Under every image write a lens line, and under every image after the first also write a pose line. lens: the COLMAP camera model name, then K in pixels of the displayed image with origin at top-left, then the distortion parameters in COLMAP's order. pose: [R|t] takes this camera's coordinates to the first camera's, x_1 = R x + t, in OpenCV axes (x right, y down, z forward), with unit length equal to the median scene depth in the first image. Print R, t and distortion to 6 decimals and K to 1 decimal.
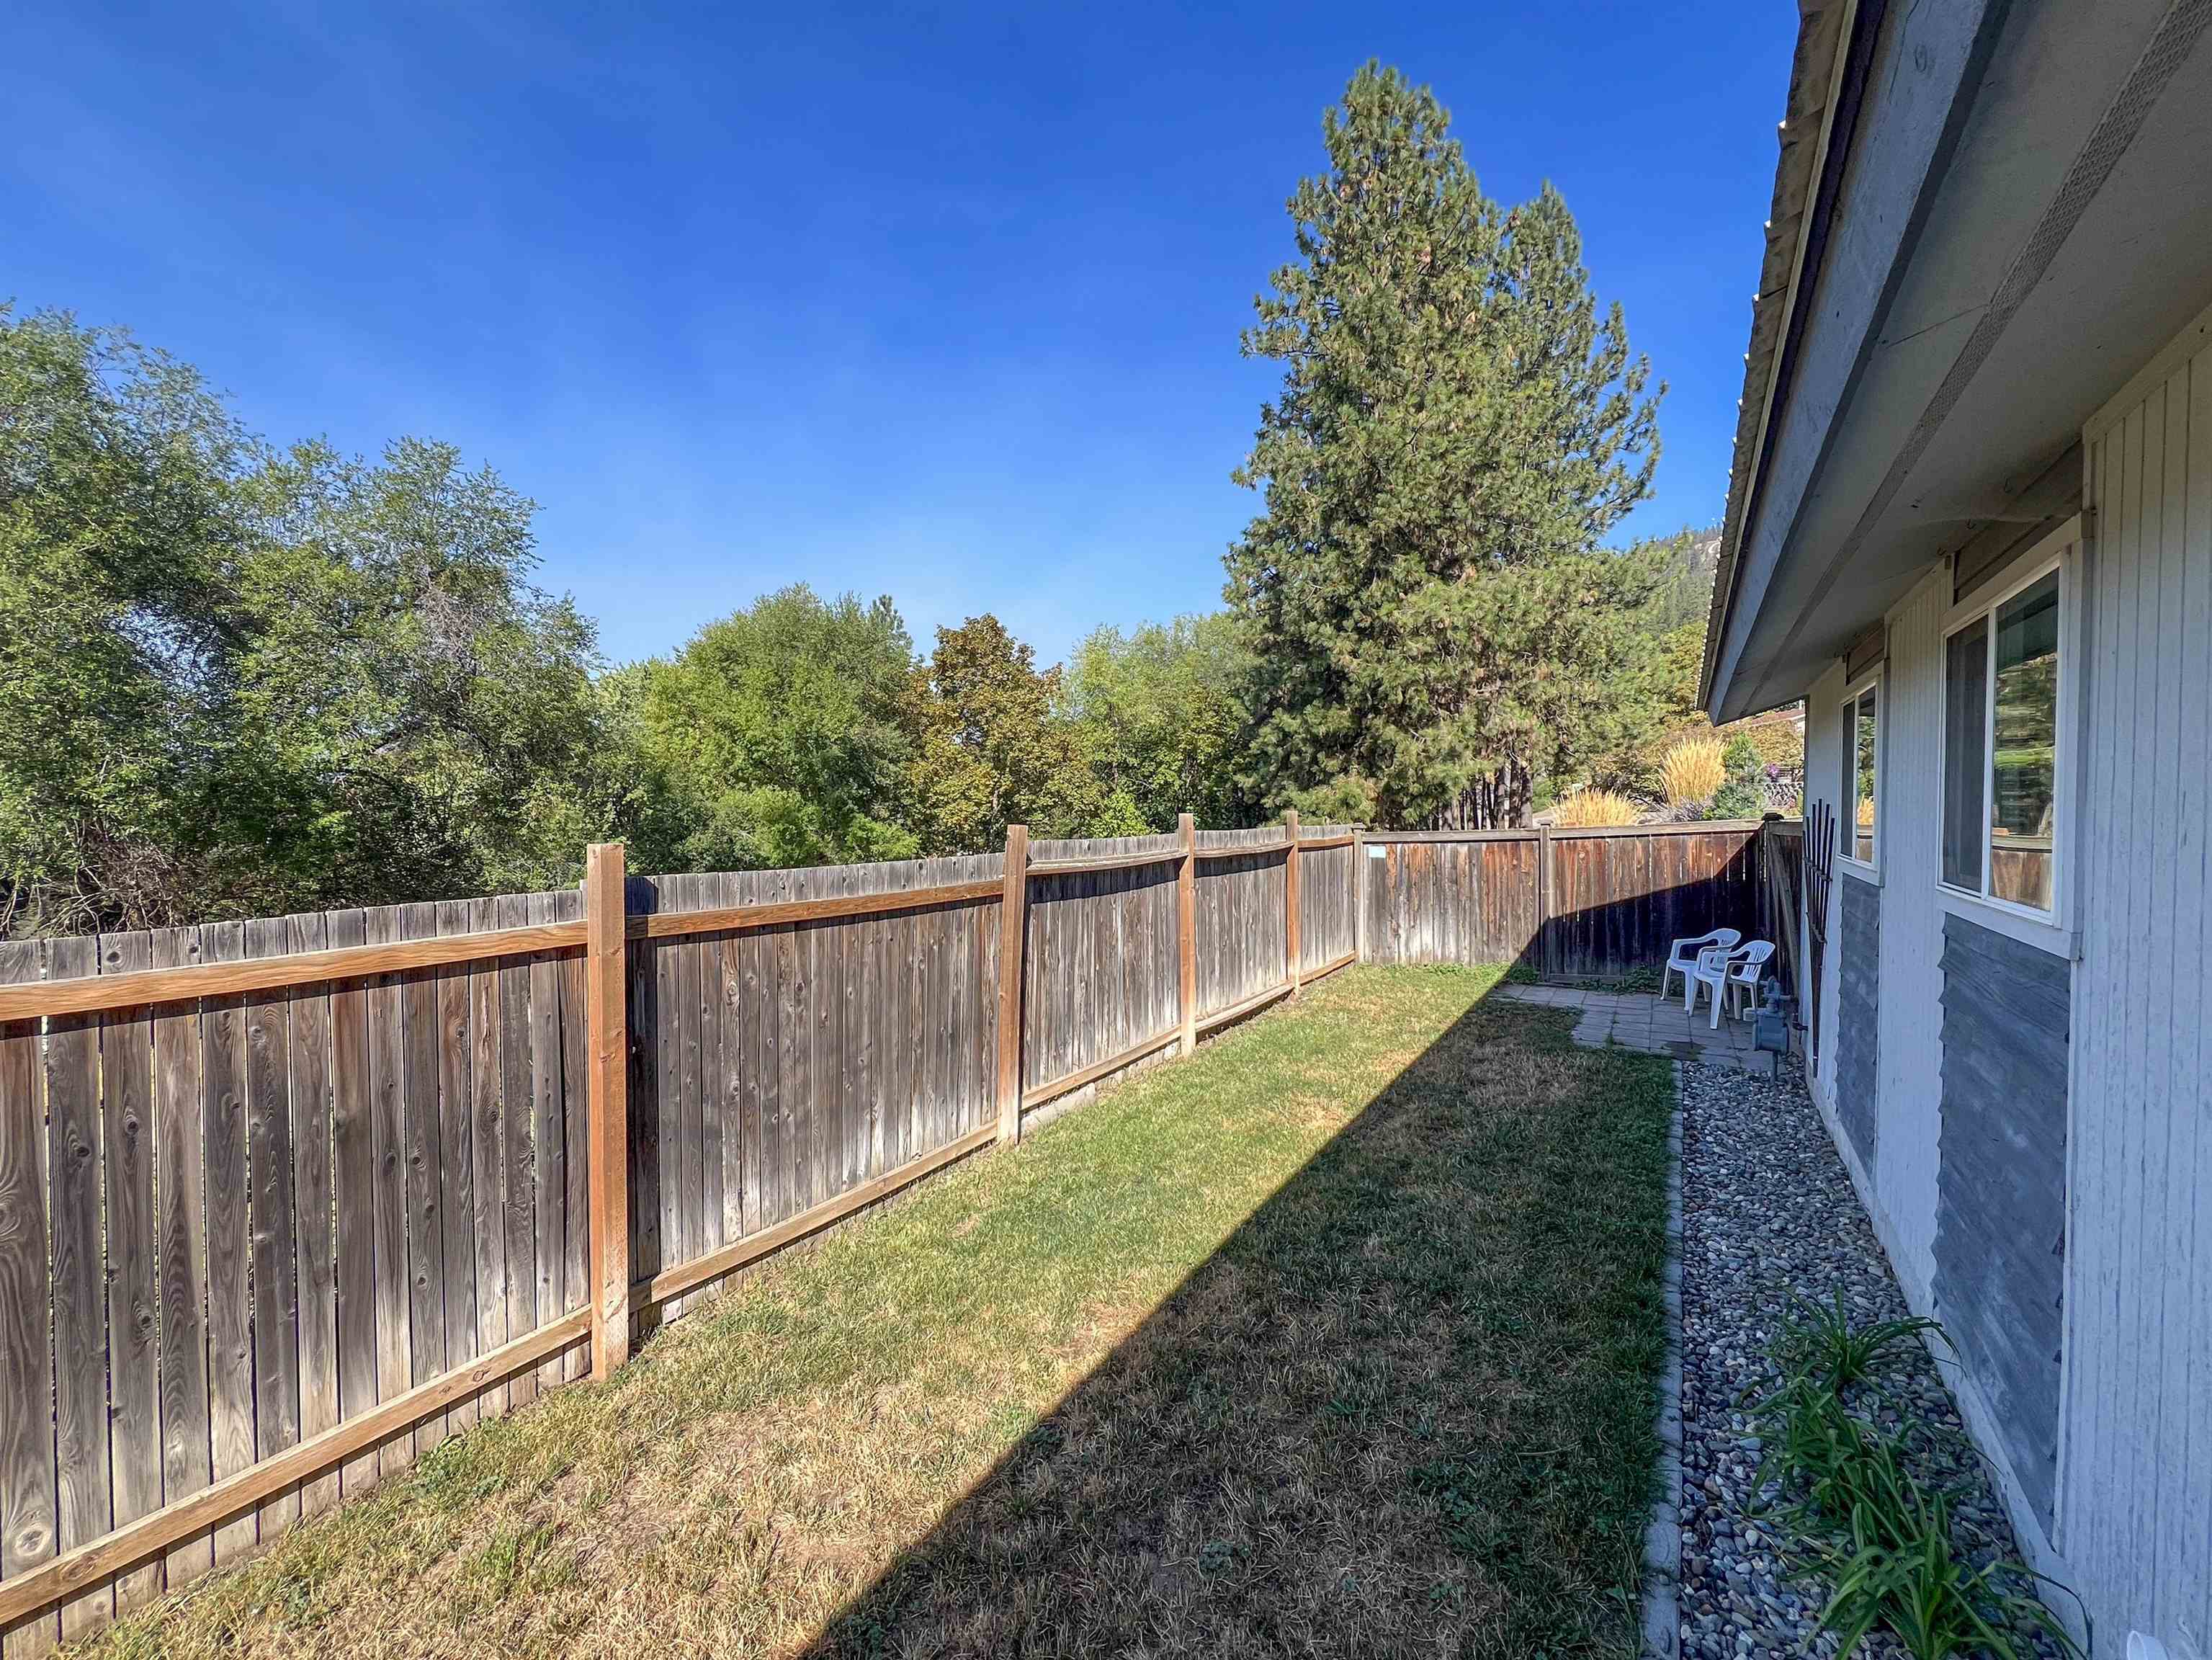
lens RADIAL K [[895.9, 0, 1108.9], [0, 895.9, 826.2], [0, 0, 1]] dist [0.000788, -0.000877]
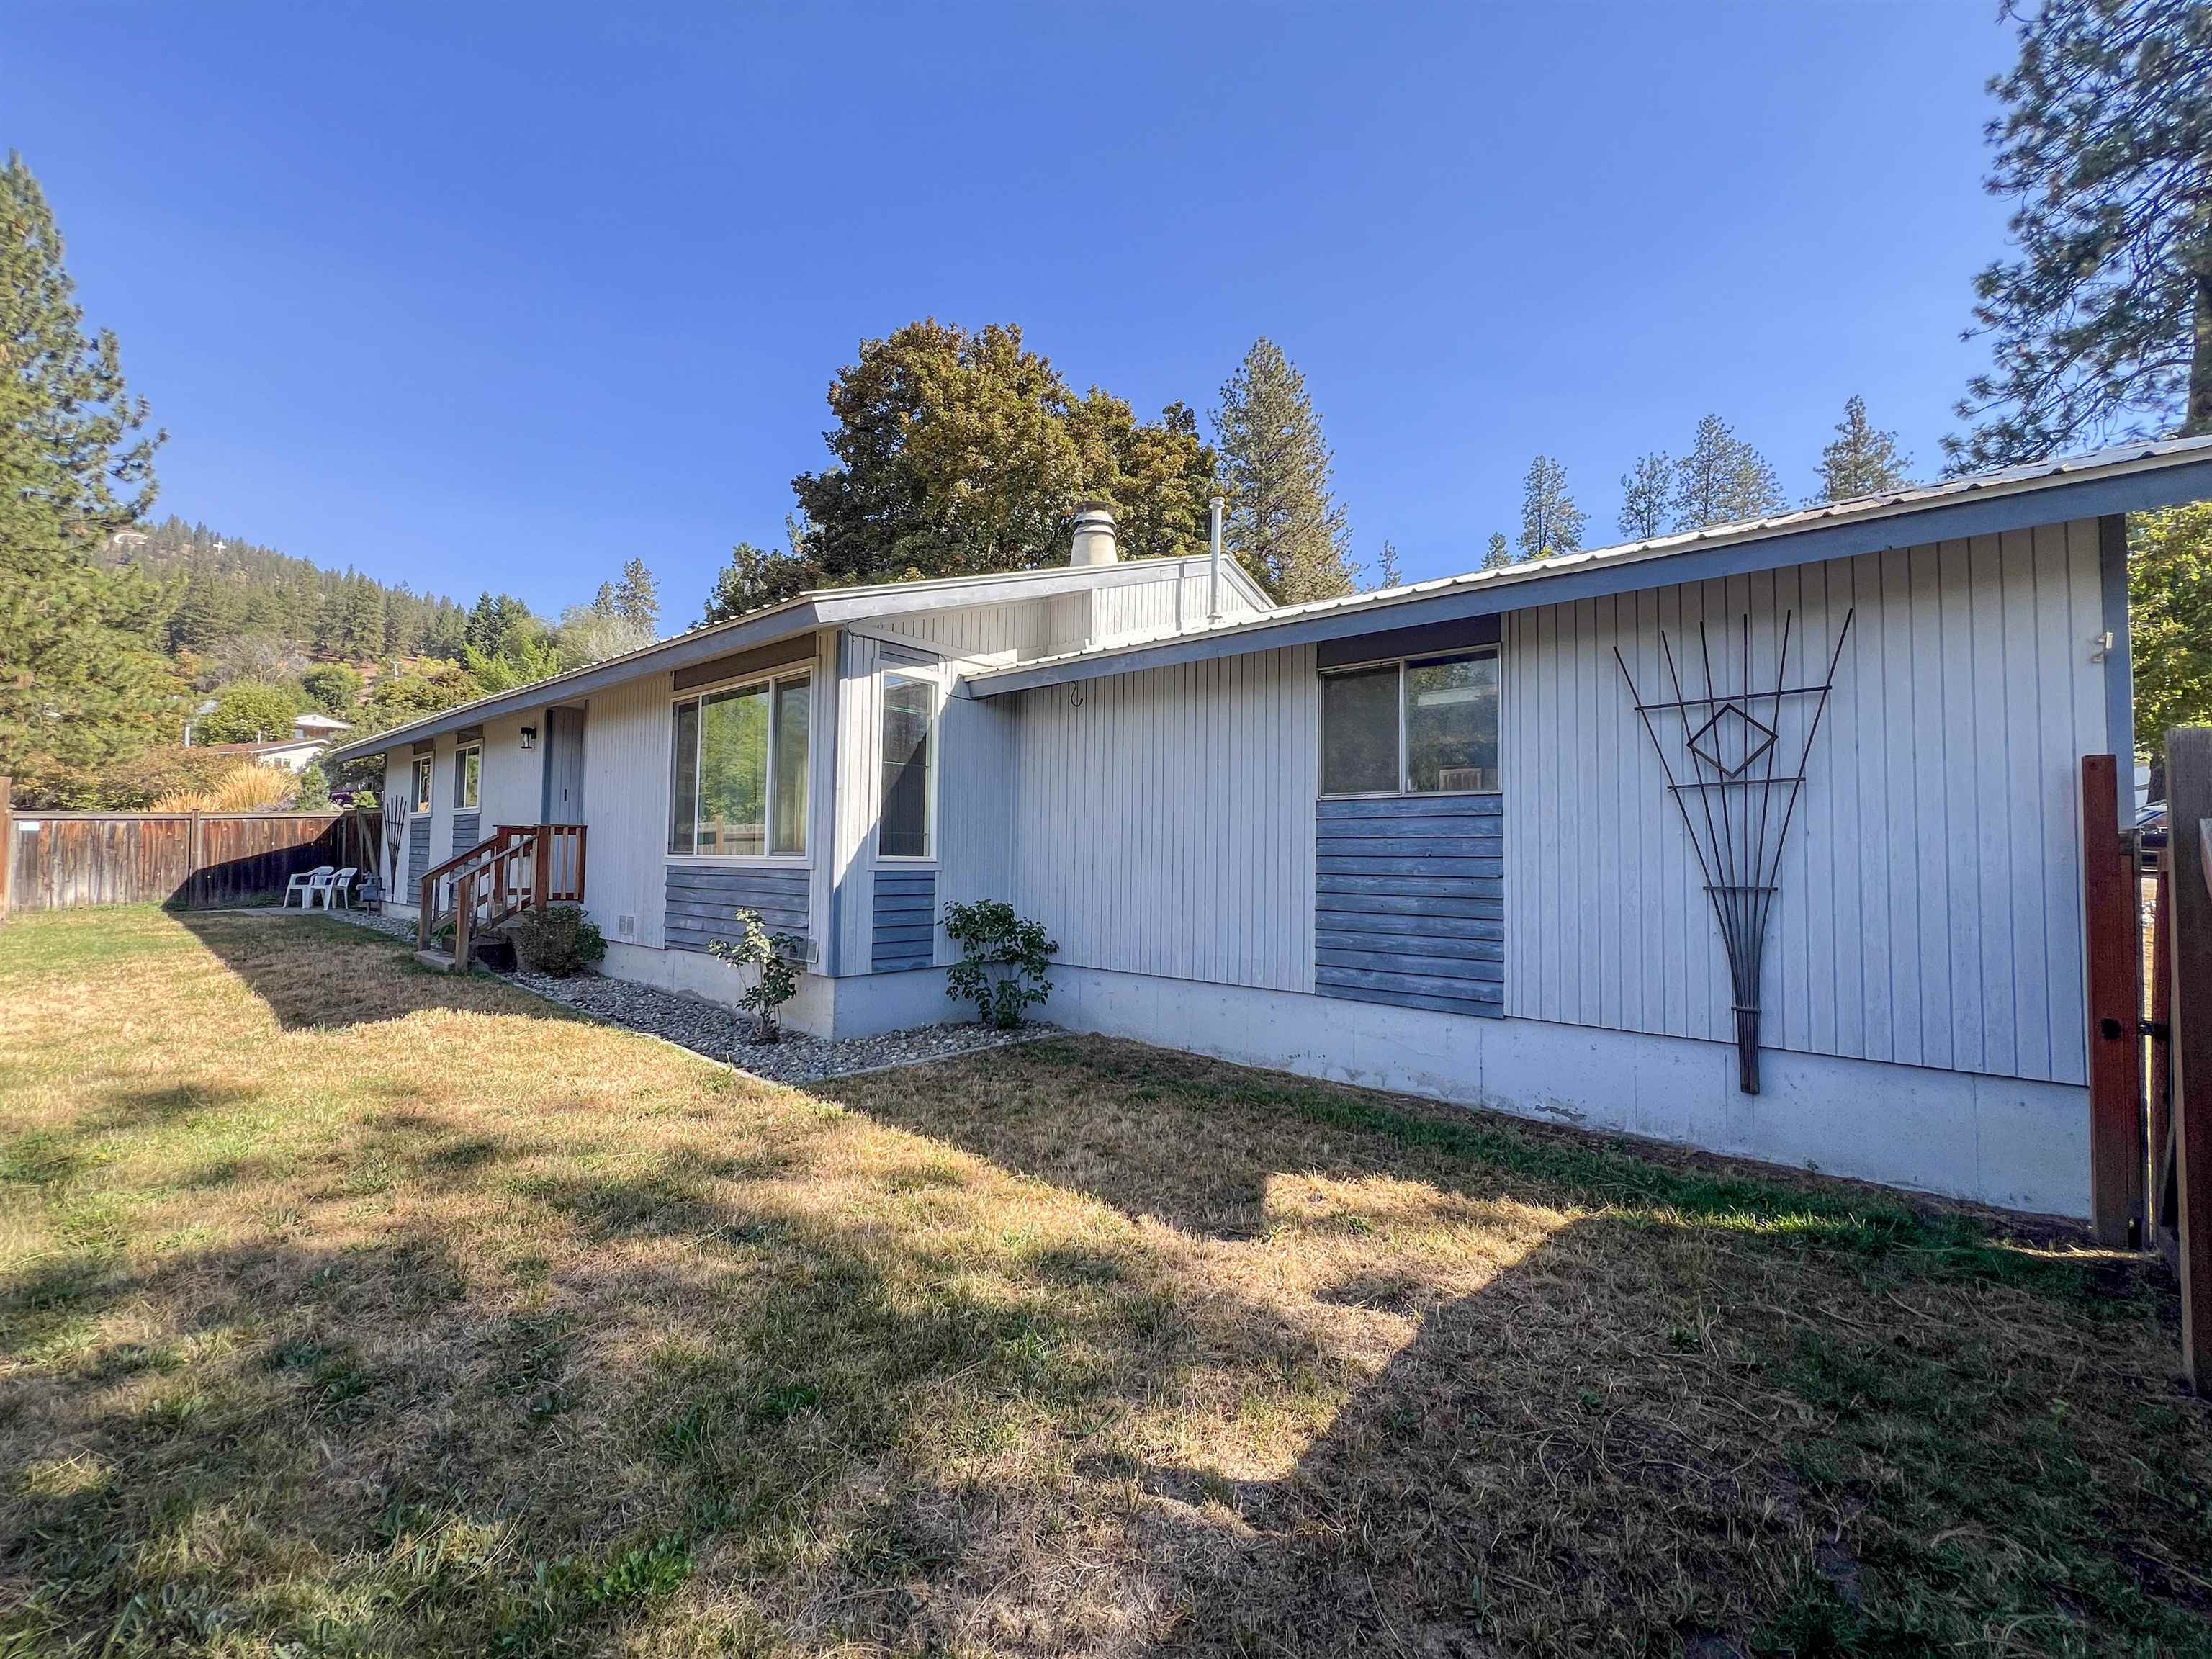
lens RADIAL K [[895.8, 0, 1108.9], [0, 895.8, 825.7], [0, 0, 1]] dist [0.000788, -0.000877]
pose [[0.126162, 0.042123, 0.991115, -0.136459], [0.006335, 0.999043, -0.043266, 0.016300], [-0.991989, 0.011737, 0.125774, -0.124077]]
